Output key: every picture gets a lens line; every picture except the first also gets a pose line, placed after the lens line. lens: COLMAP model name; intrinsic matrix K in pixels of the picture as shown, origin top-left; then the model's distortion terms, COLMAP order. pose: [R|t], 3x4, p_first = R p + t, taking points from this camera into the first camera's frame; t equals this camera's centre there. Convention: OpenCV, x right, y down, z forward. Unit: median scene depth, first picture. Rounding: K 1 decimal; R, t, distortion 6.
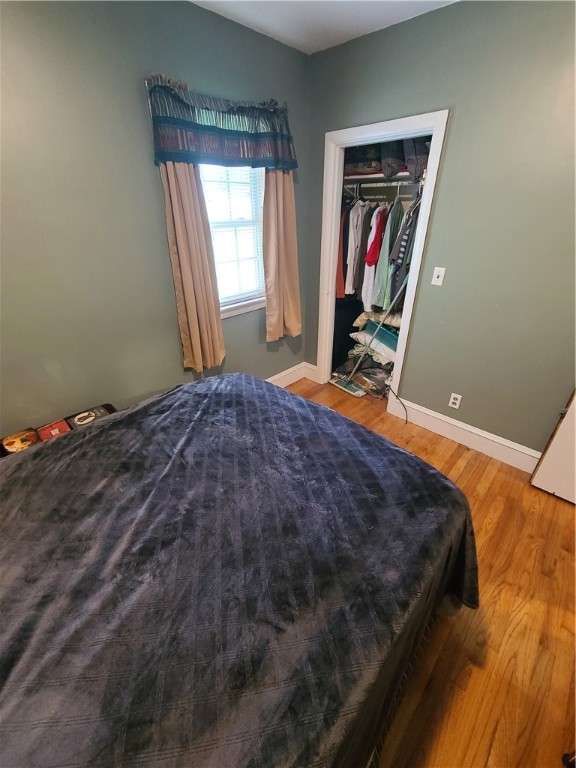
lens RADIAL K [[313.1, 0, 288.7], [0, 313.1, 382.0], [0, 0, 1]] dist [-0.006911, -0.000519]
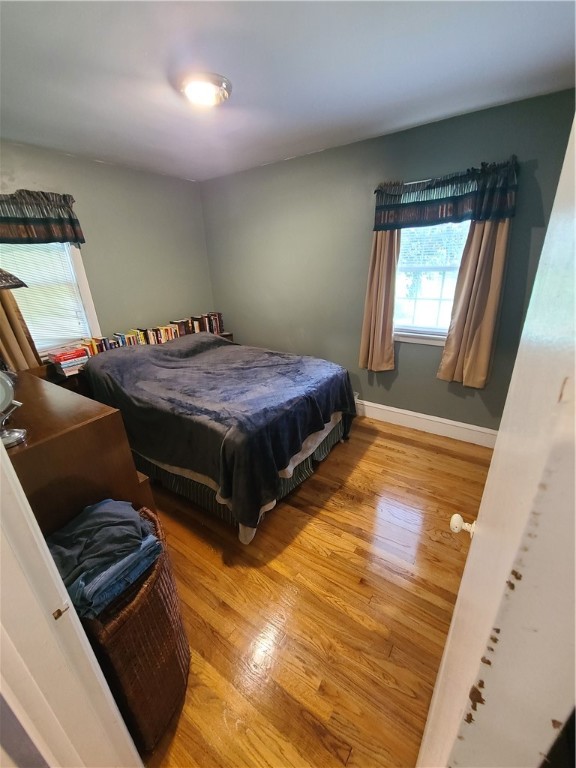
lens RADIAL K [[313.1, 0, 288.4], [0, 313.1, 385.7], [0, 0, 1]] dist [-0.006911, -0.000519]
pose [[0.163582, 0.366229, -0.916033, 1.107465], [-0.448496, 0.854646, 0.261595, -0.216165], [0.878688, 0.368045, 0.304057, 0.354096]]
